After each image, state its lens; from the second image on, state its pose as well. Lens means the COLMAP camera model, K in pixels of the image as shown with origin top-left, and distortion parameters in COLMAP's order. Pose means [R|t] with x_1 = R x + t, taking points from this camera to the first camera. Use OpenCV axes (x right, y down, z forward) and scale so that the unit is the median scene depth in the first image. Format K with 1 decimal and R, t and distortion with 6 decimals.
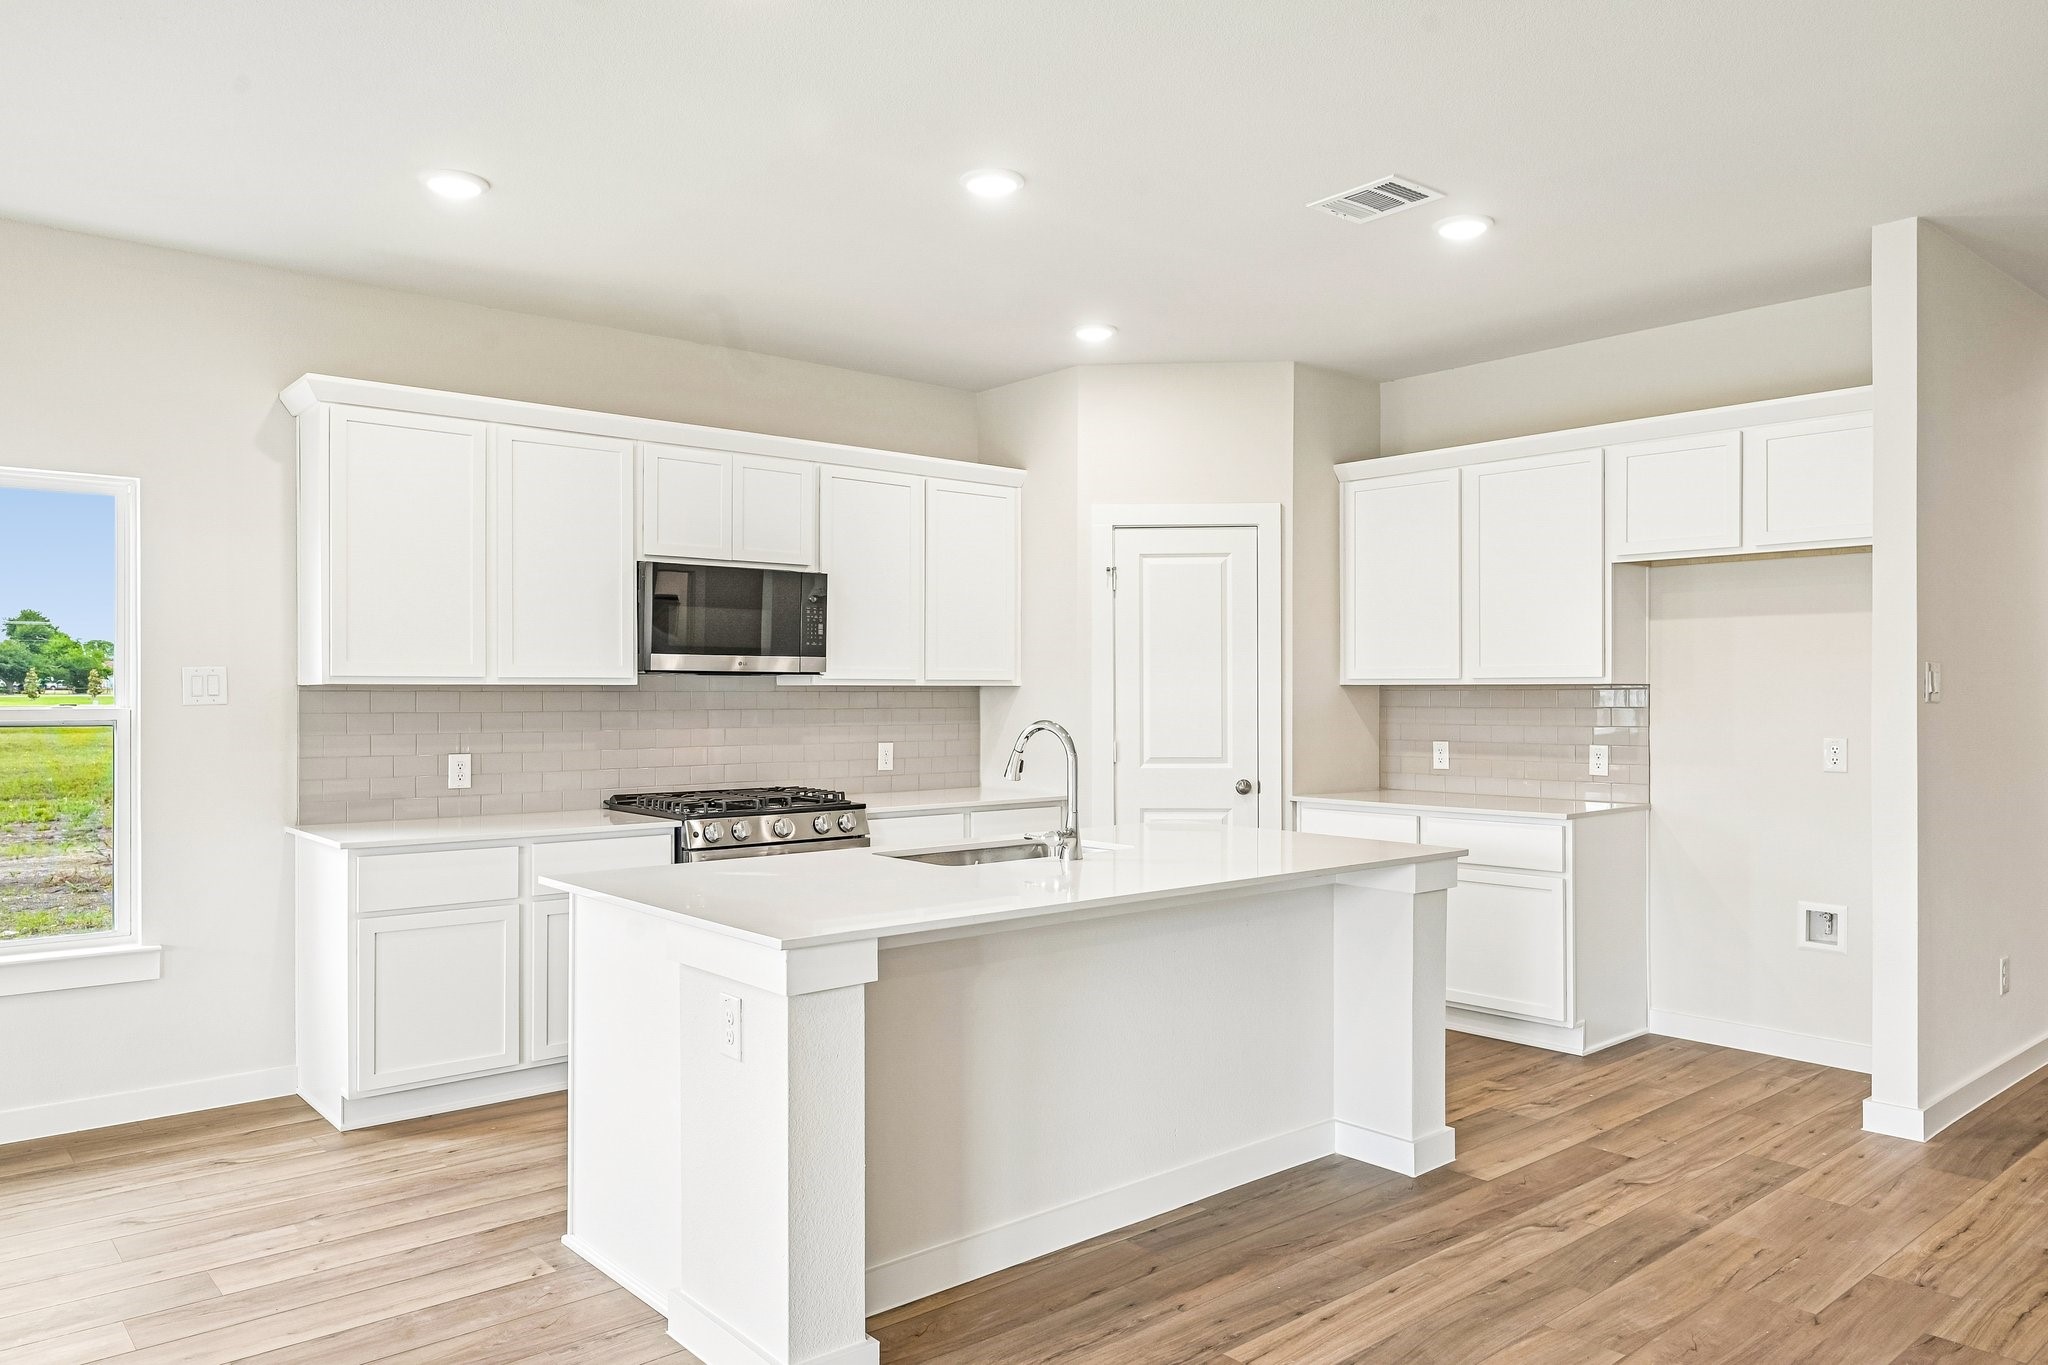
lens RADIAL K [[1369.6, 0, 1021.2], [0, 1369.6, 683.1], [0, 0, 1]] dist [0.000088, 0.000239]
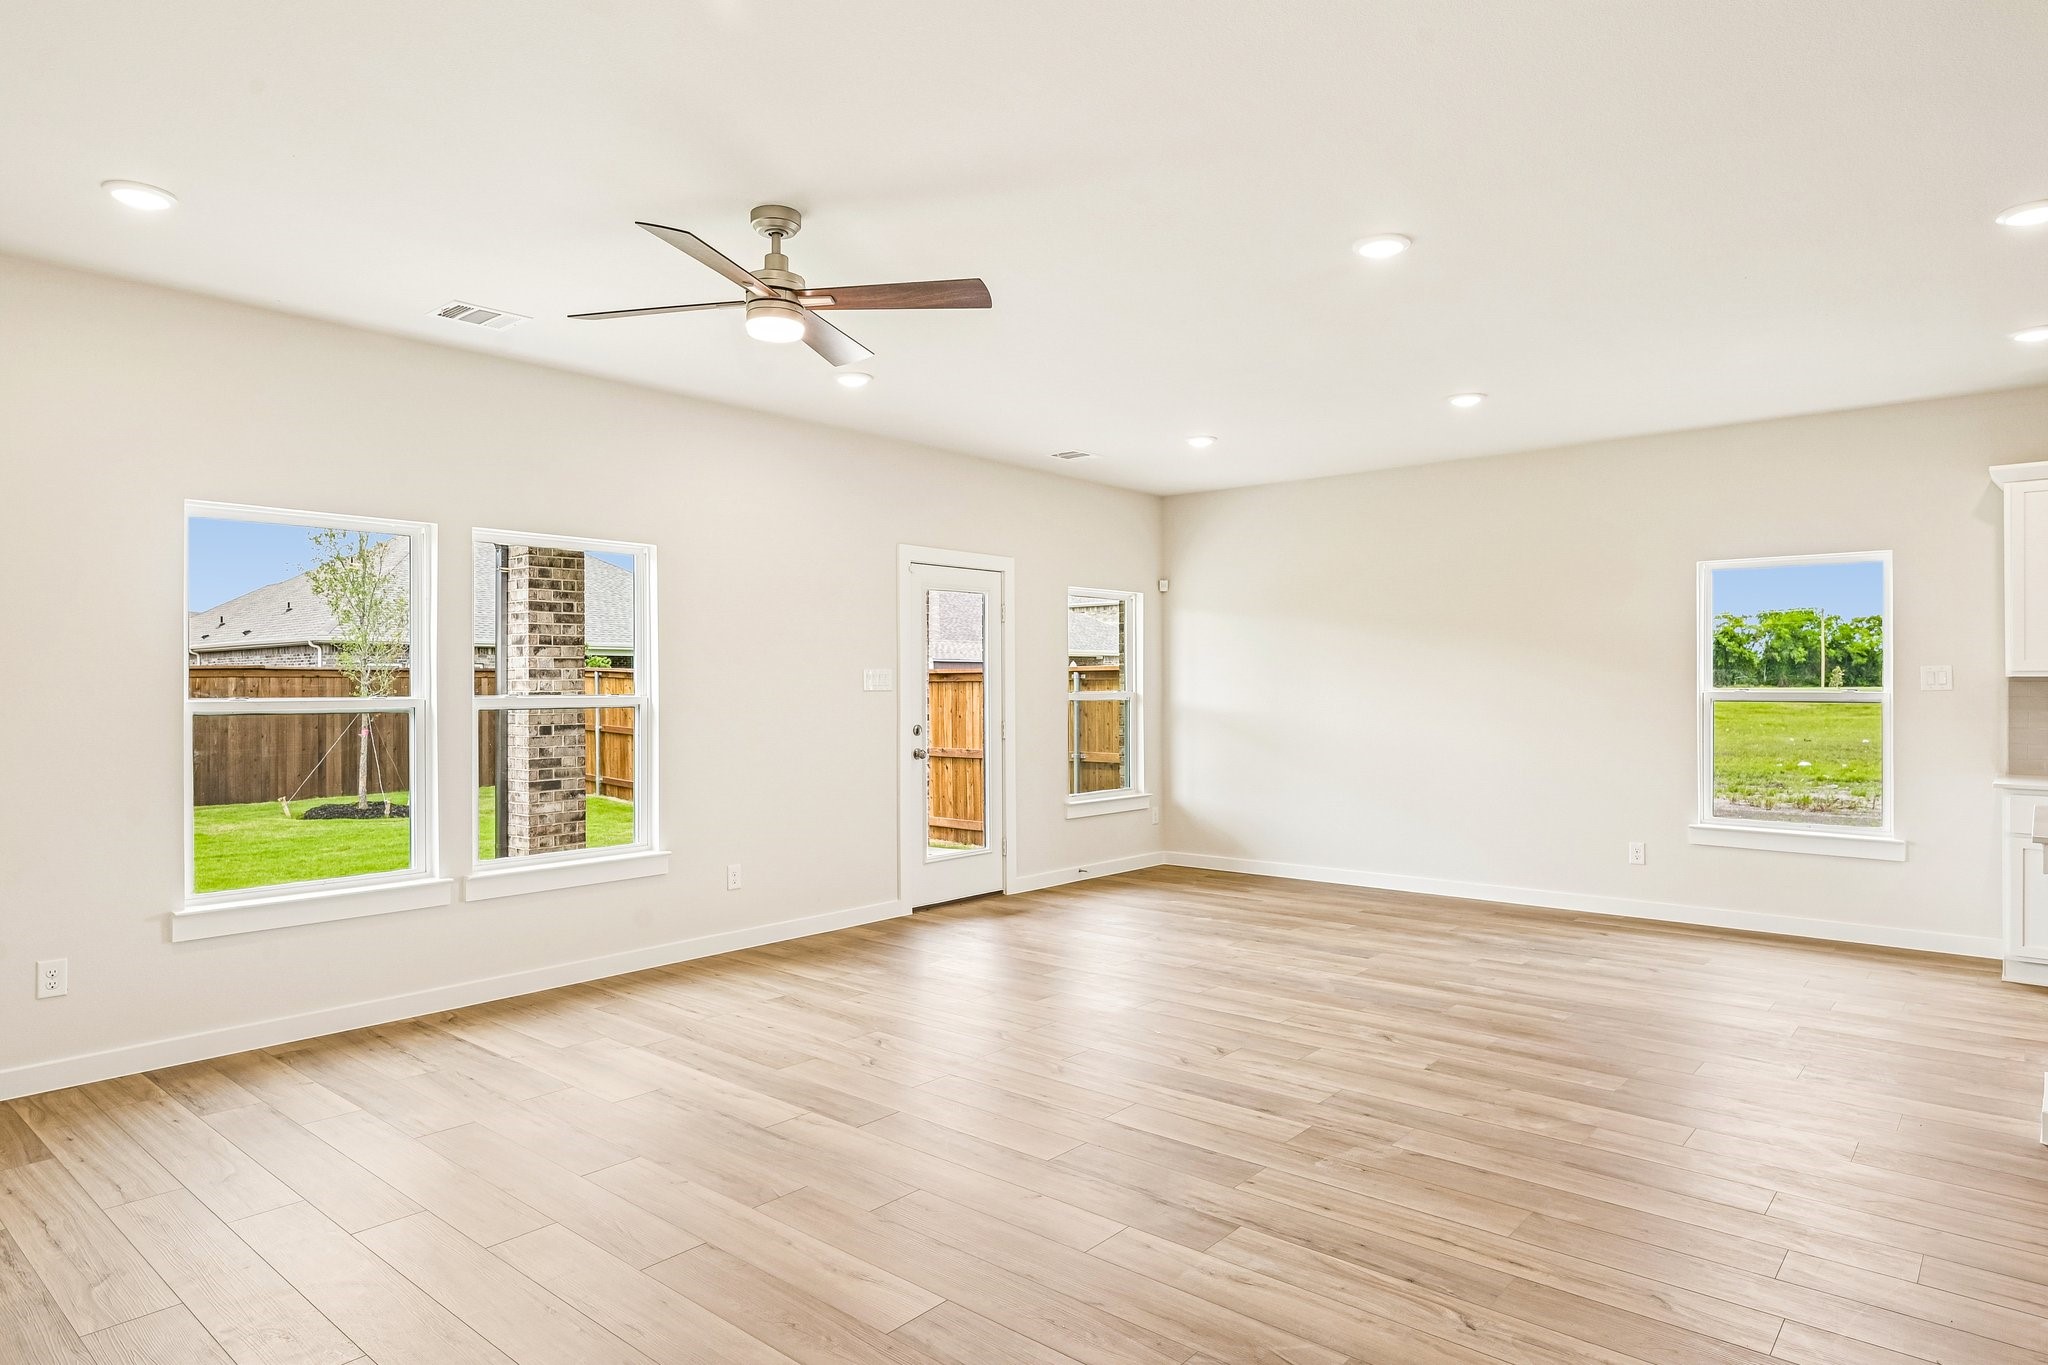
lens RADIAL K [[1173.0, 0, 1031.3], [0, 1173.0, 675.4], [0, 0, 1]] dist [0.003087, 0.000538]
pose [[0.162227, -0.007354, -0.986726, 0.478247], [0.006697, 0.999957, -0.006351, 0.000399], [0.986731, -0.005578, 0.162269, -0.195033]]
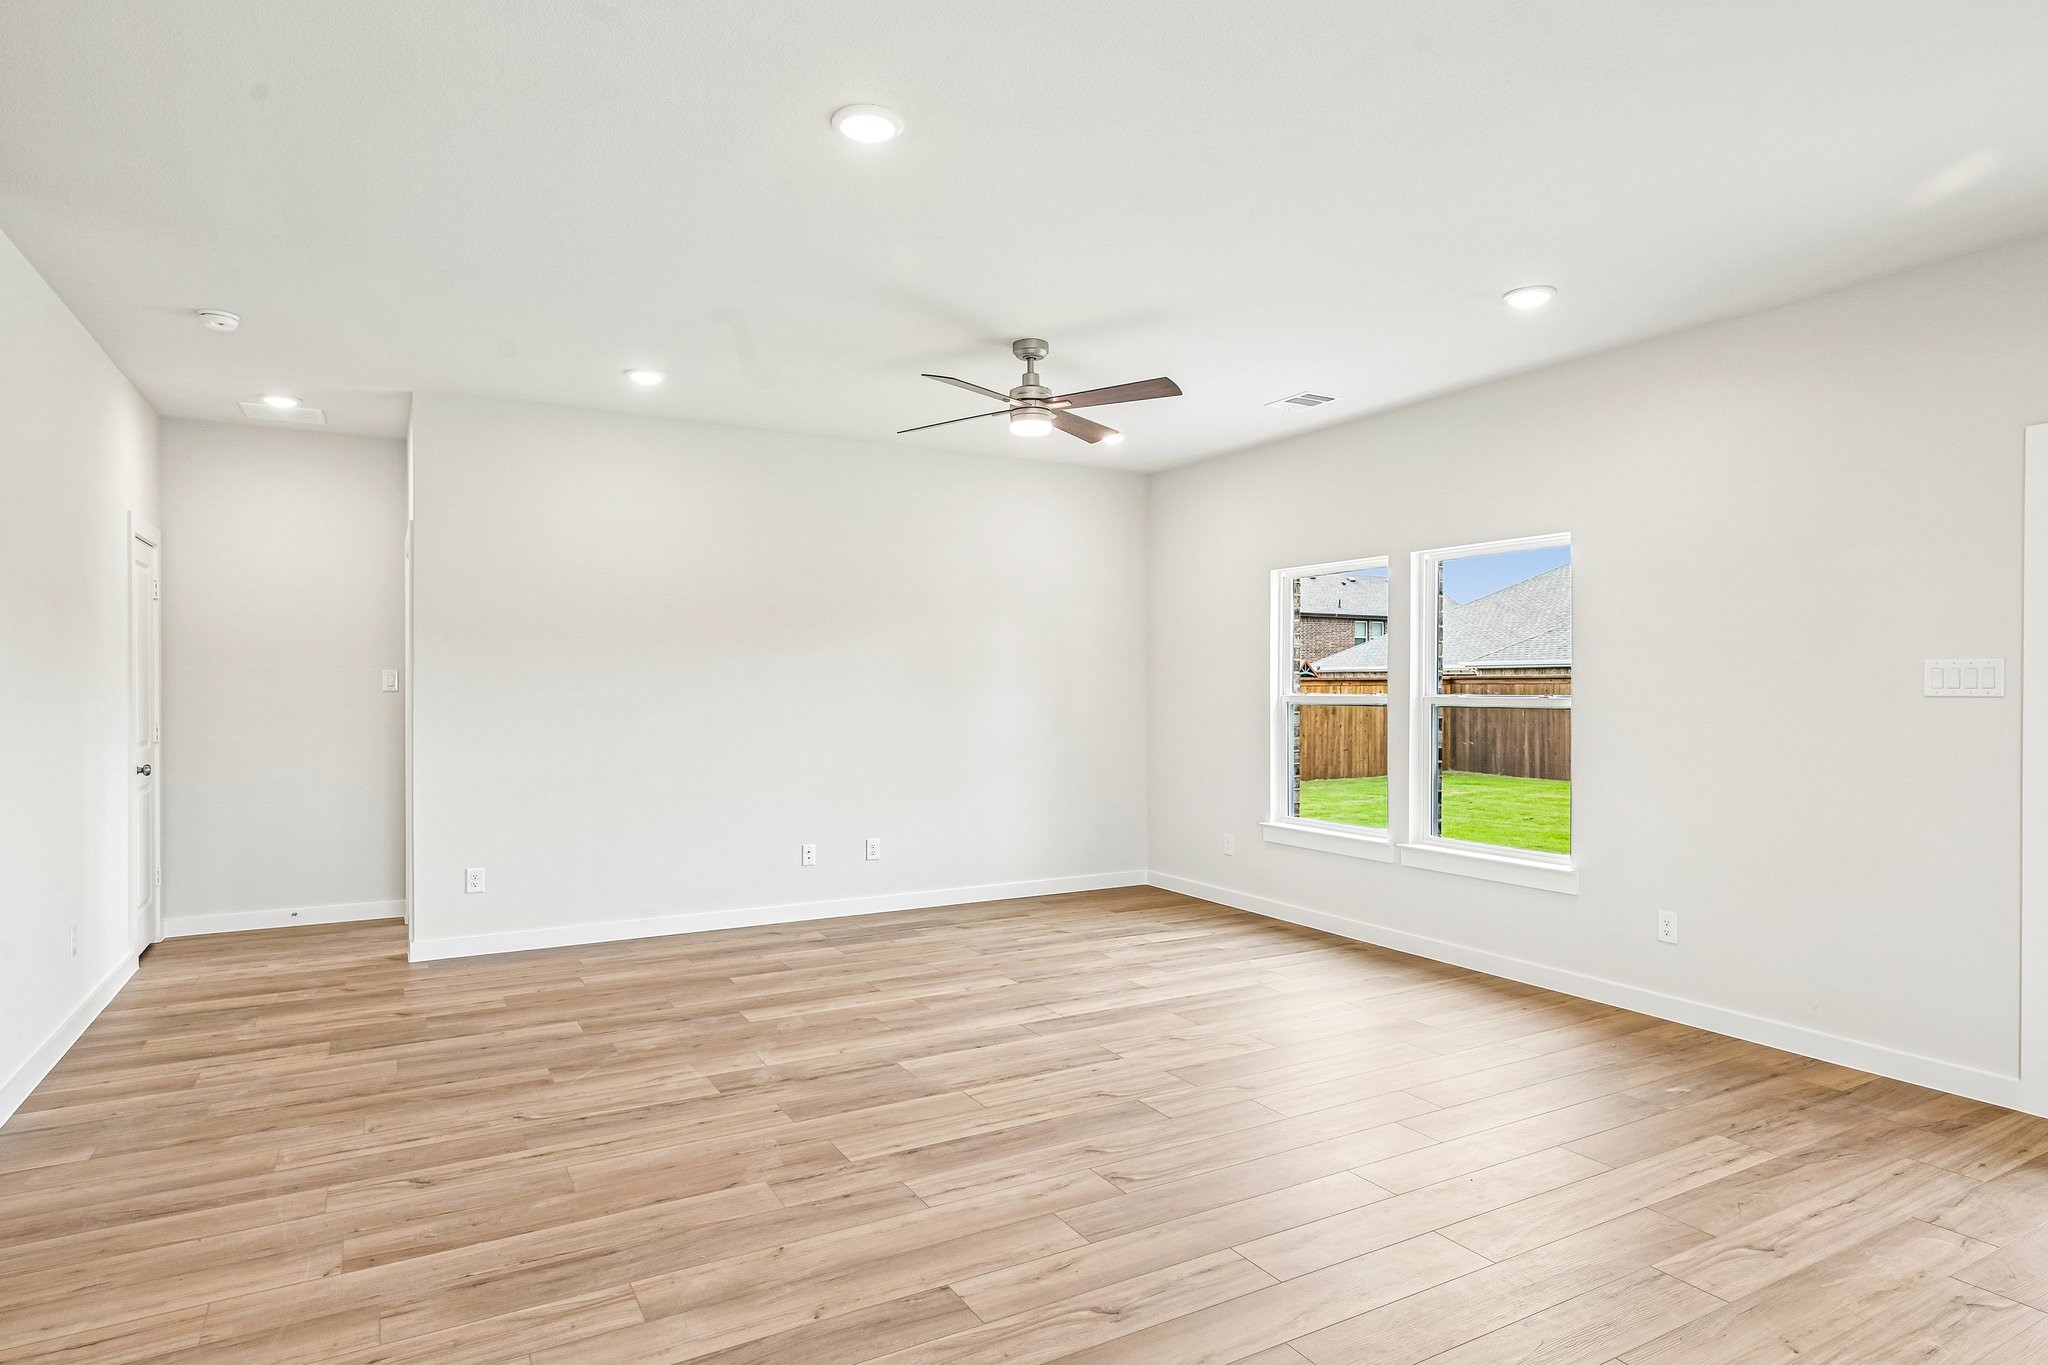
lens RADIAL K [[1144.9, 0, 1035.1], [0, 1144.9, 673.2], [0, 0, 1]] dist [0.006849, -0.000198]
pose [[-0.984255, 0.001993, 0.176741, -0.394830], [-0.000678, 0.999887, -0.015048, 0.004936], [-0.176751, -0.014931, -0.984142, 0.686827]]
